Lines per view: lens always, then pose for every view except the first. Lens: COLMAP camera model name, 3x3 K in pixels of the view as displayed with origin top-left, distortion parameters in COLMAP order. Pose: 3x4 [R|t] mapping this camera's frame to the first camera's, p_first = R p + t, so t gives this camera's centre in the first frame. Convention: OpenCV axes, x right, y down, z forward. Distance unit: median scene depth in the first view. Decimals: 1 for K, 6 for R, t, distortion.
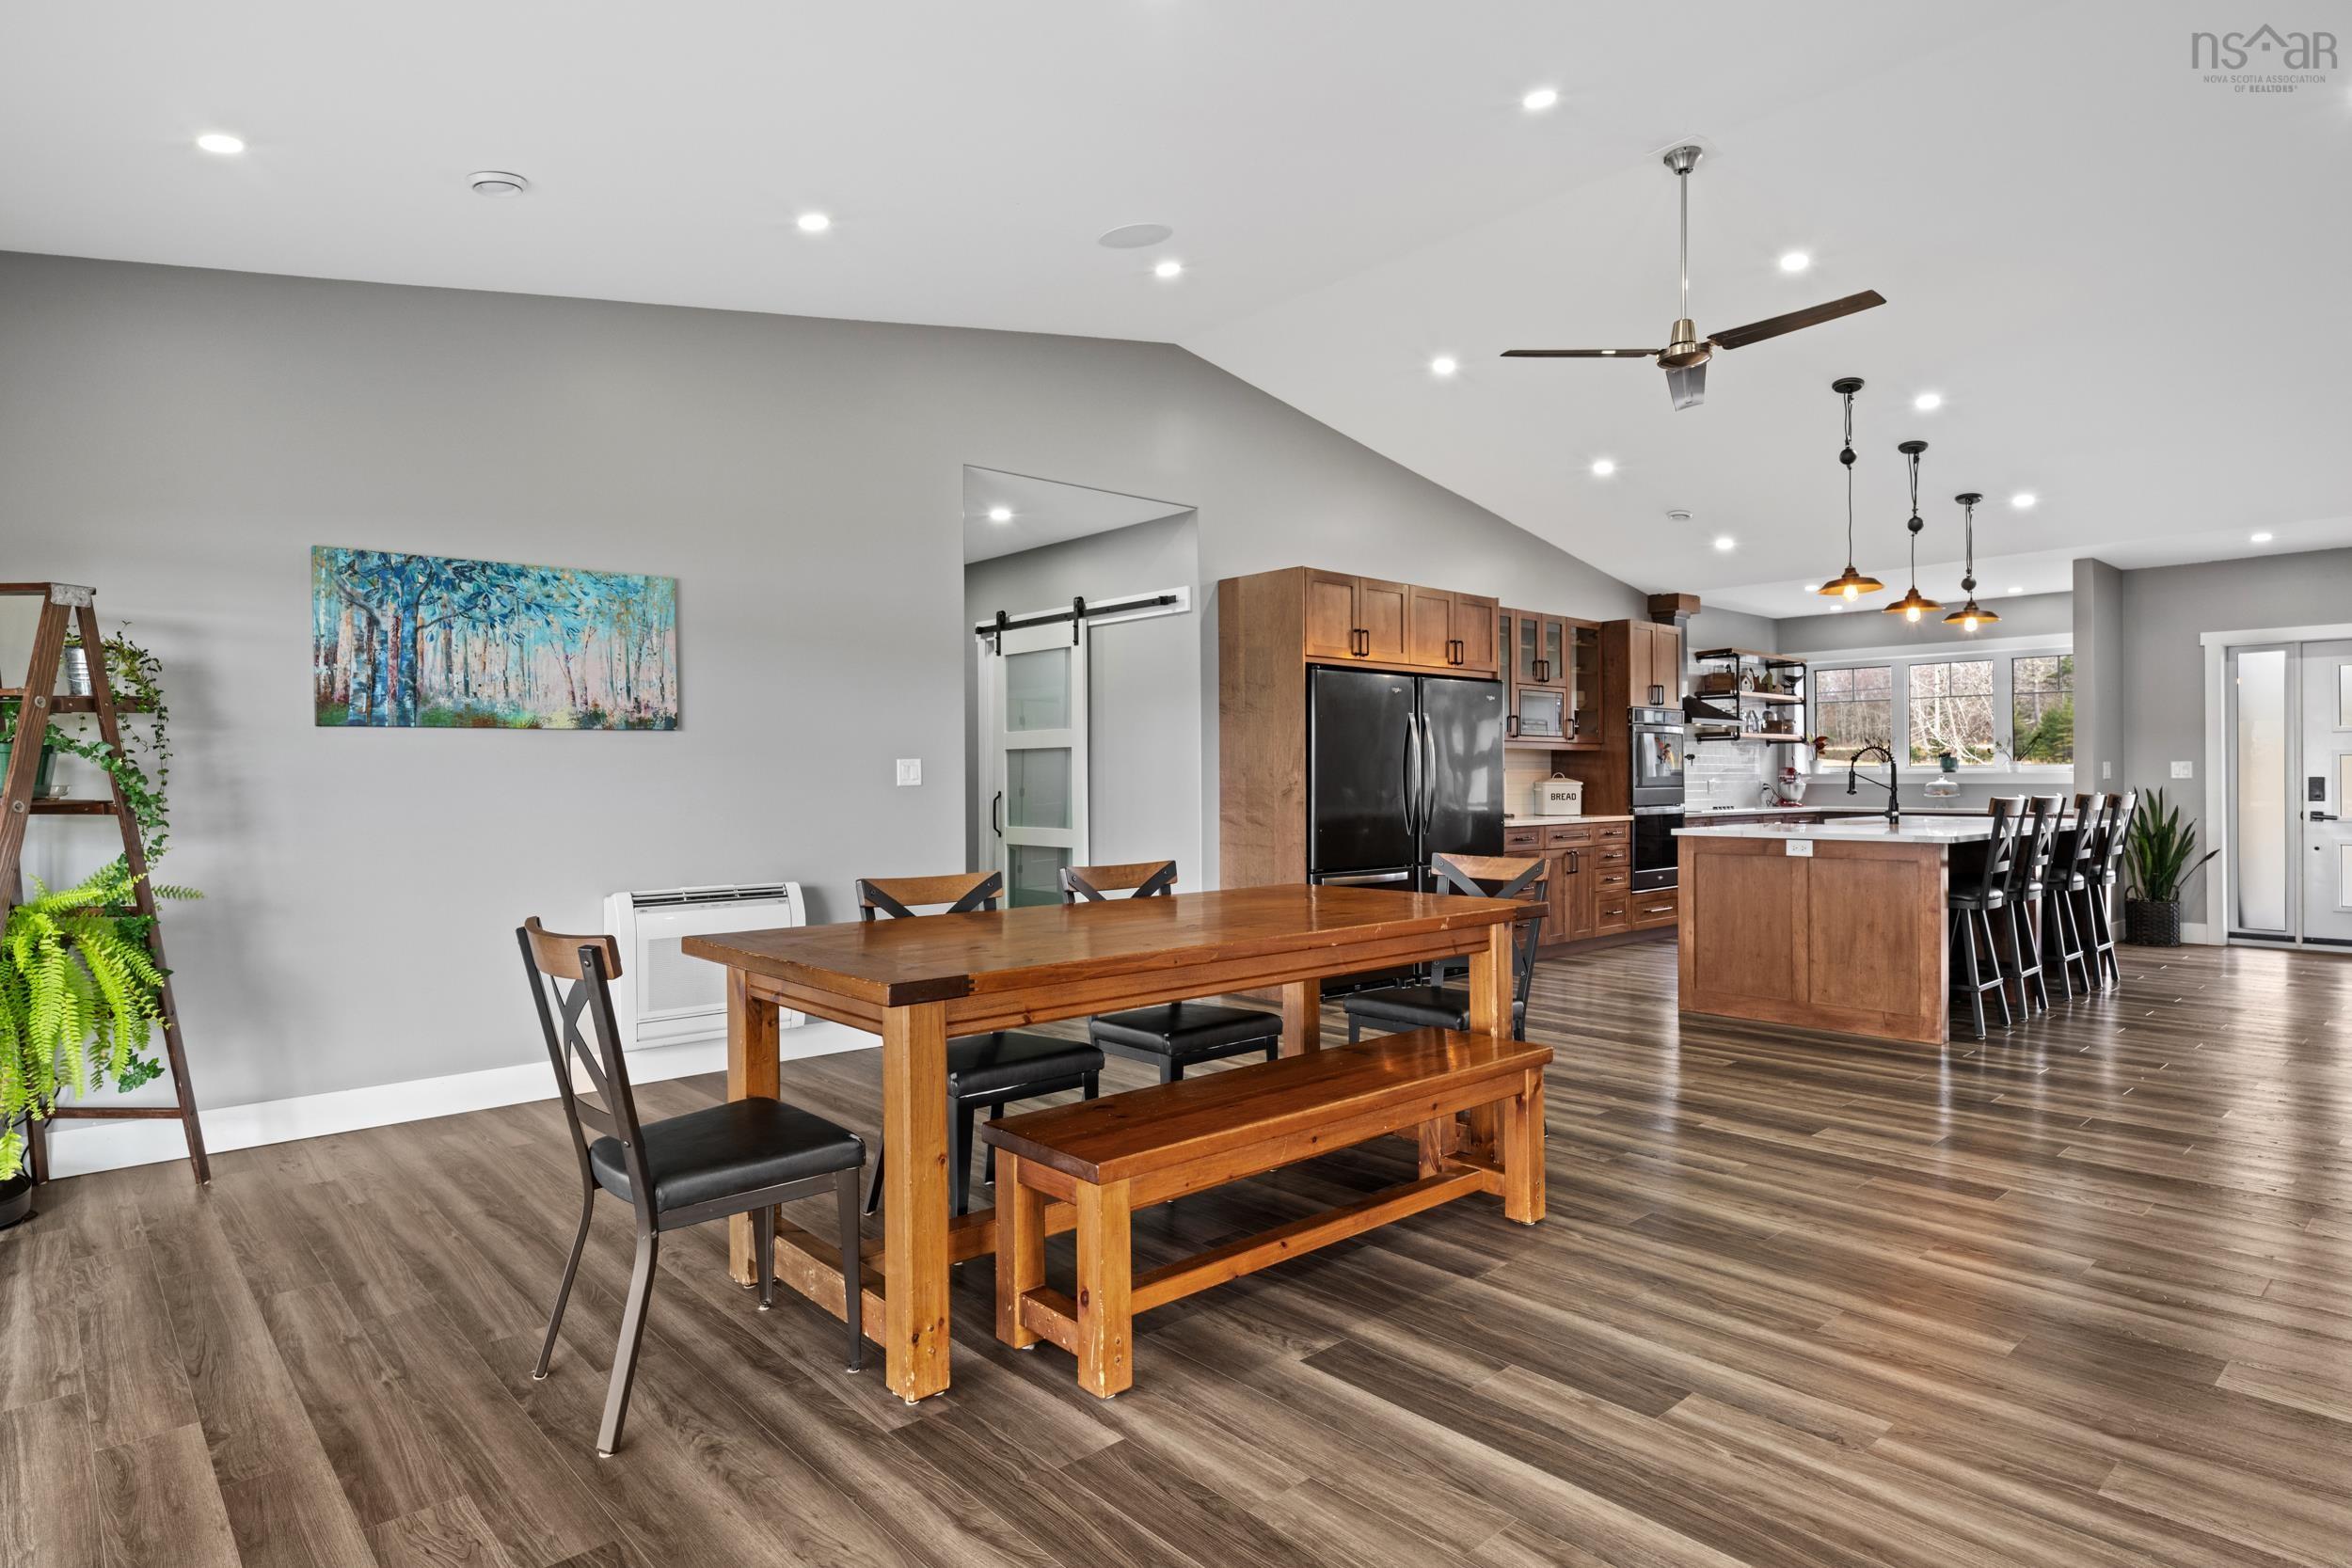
lens RADIAL K [[1274.1, 0, 1180.2], [0, 1274.1, 785.6], [0, 0, 1]] dist [0.000543, 0.000468]
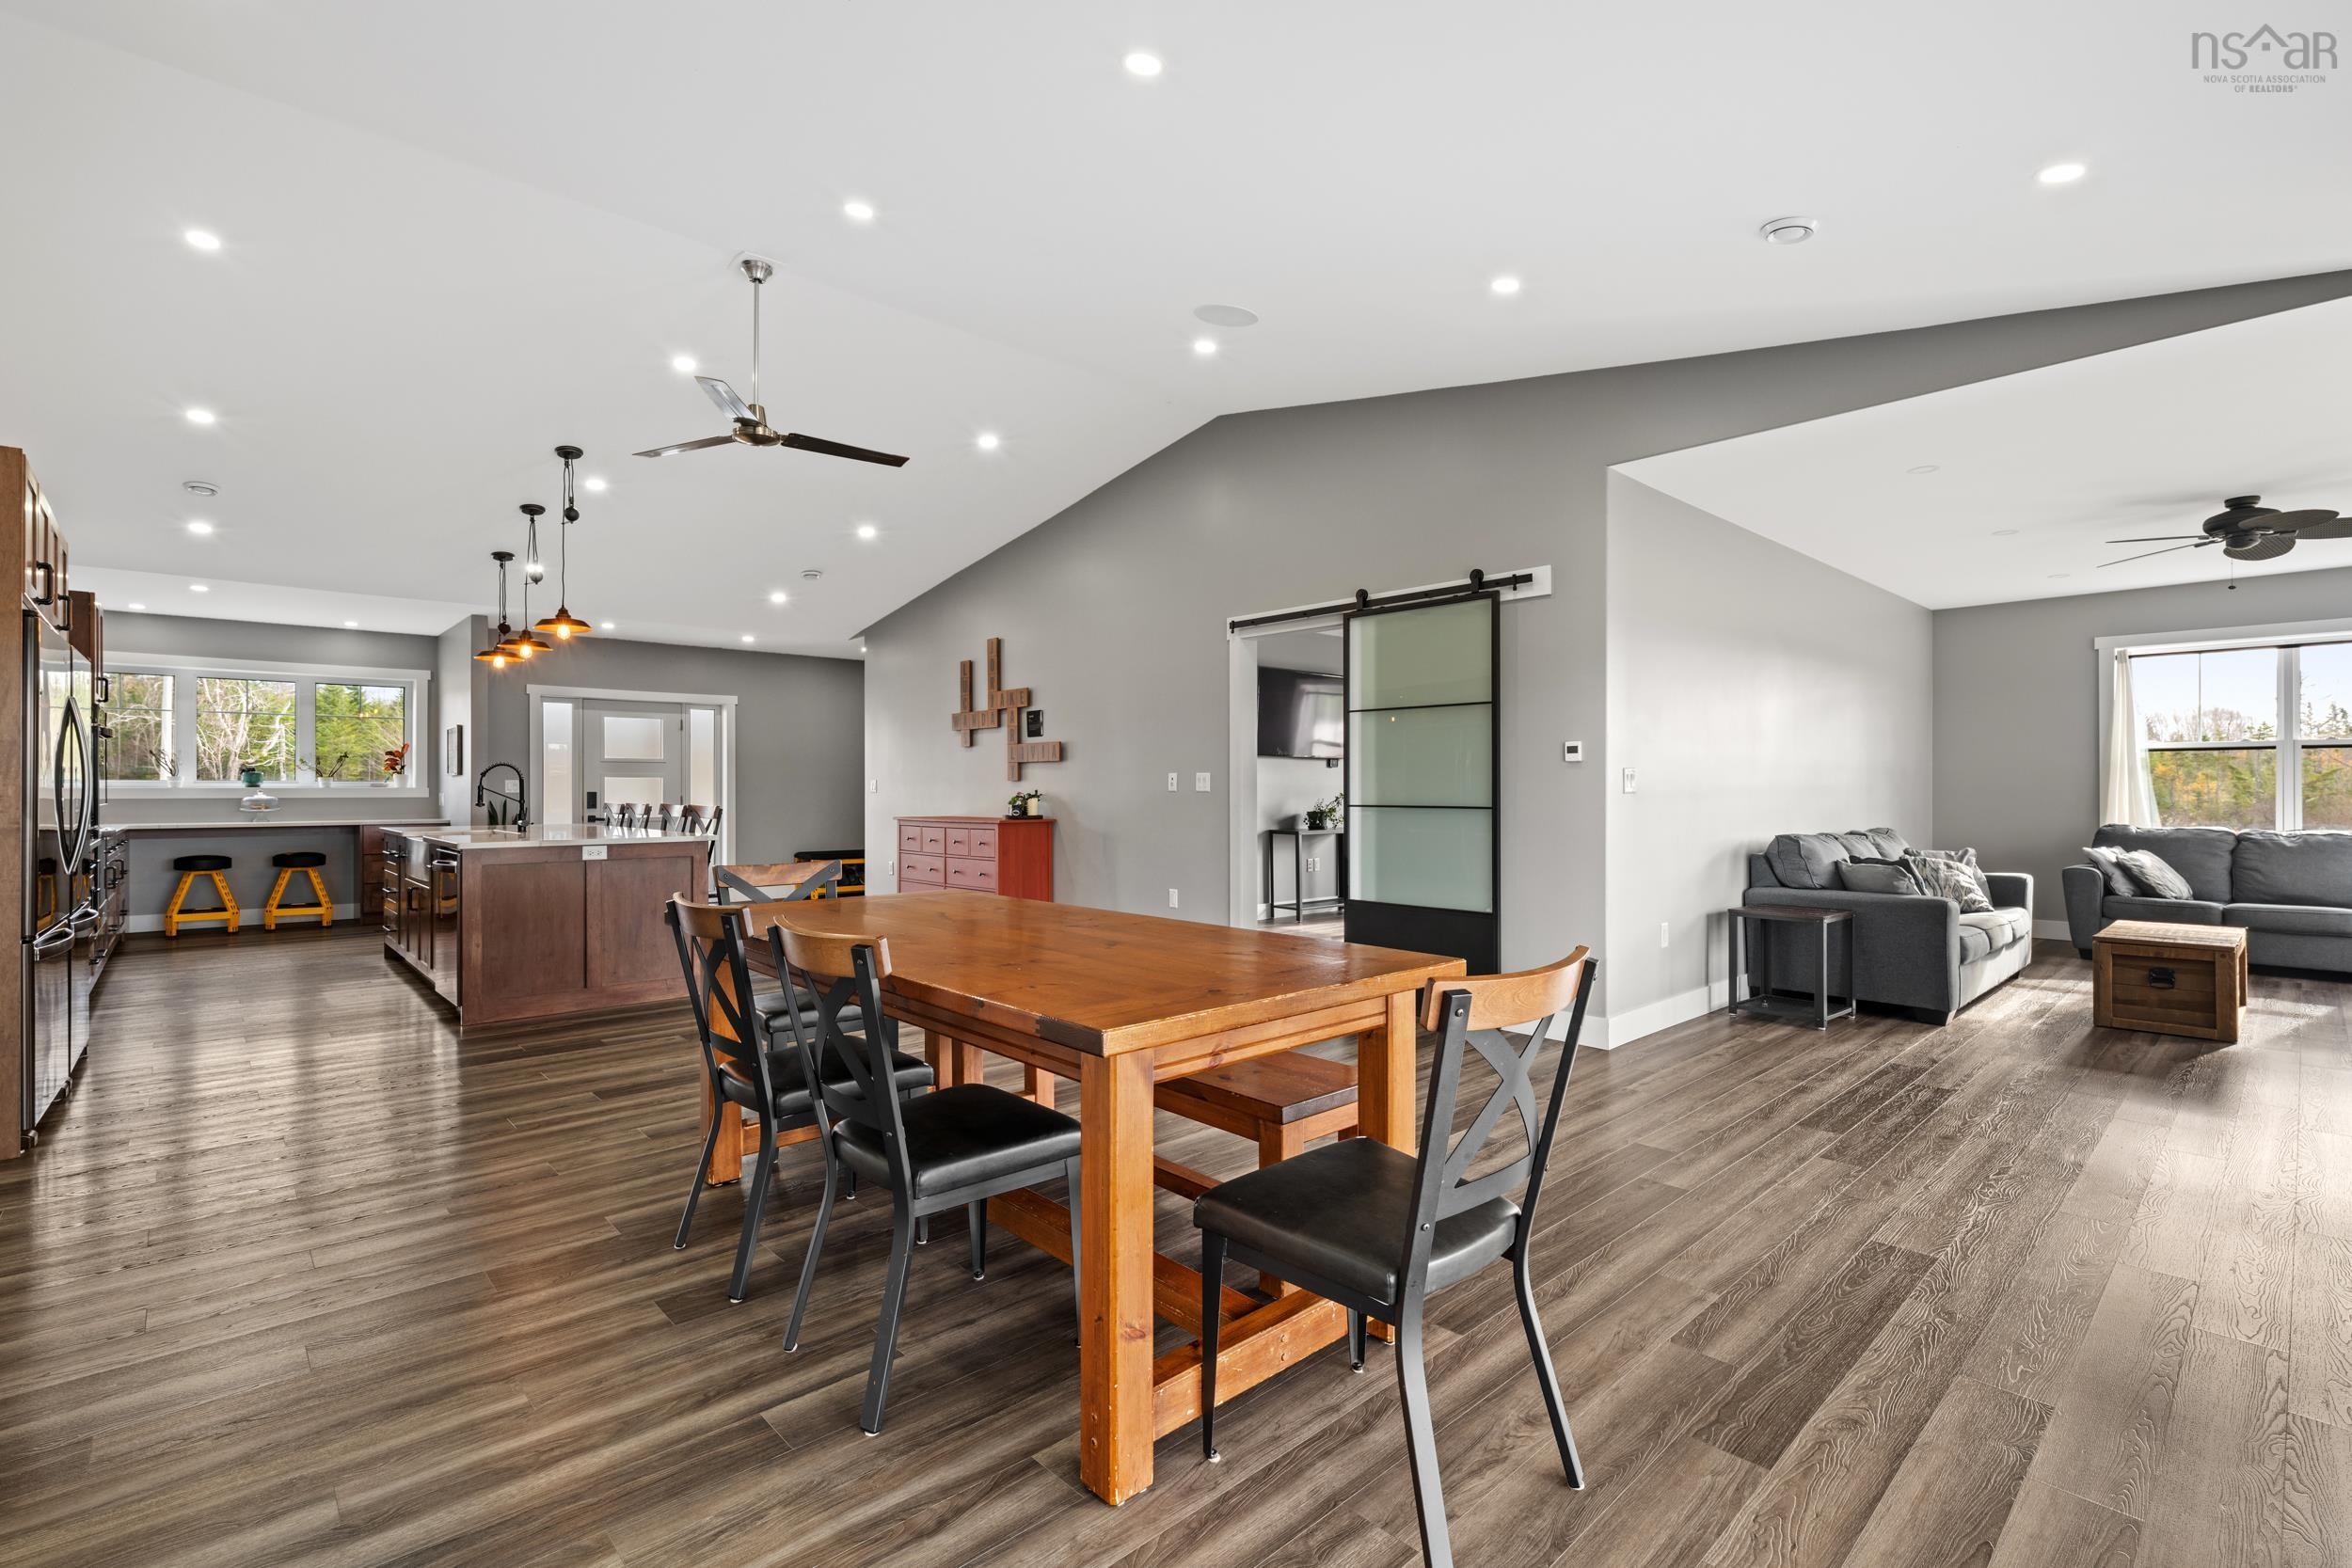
lens RADIAL K [[1052.4, 0, 1184.0], [0, 1052.4, 786.5], [0, 0, 1]] dist [0.000000, 0.000104]
pose [[-0.008029, 0.008084, 0.999935, -1.227403], [0.005010, 0.999955, -0.008044, 0.000608], [-0.999955, 0.004945, -0.008070, 1.276177]]
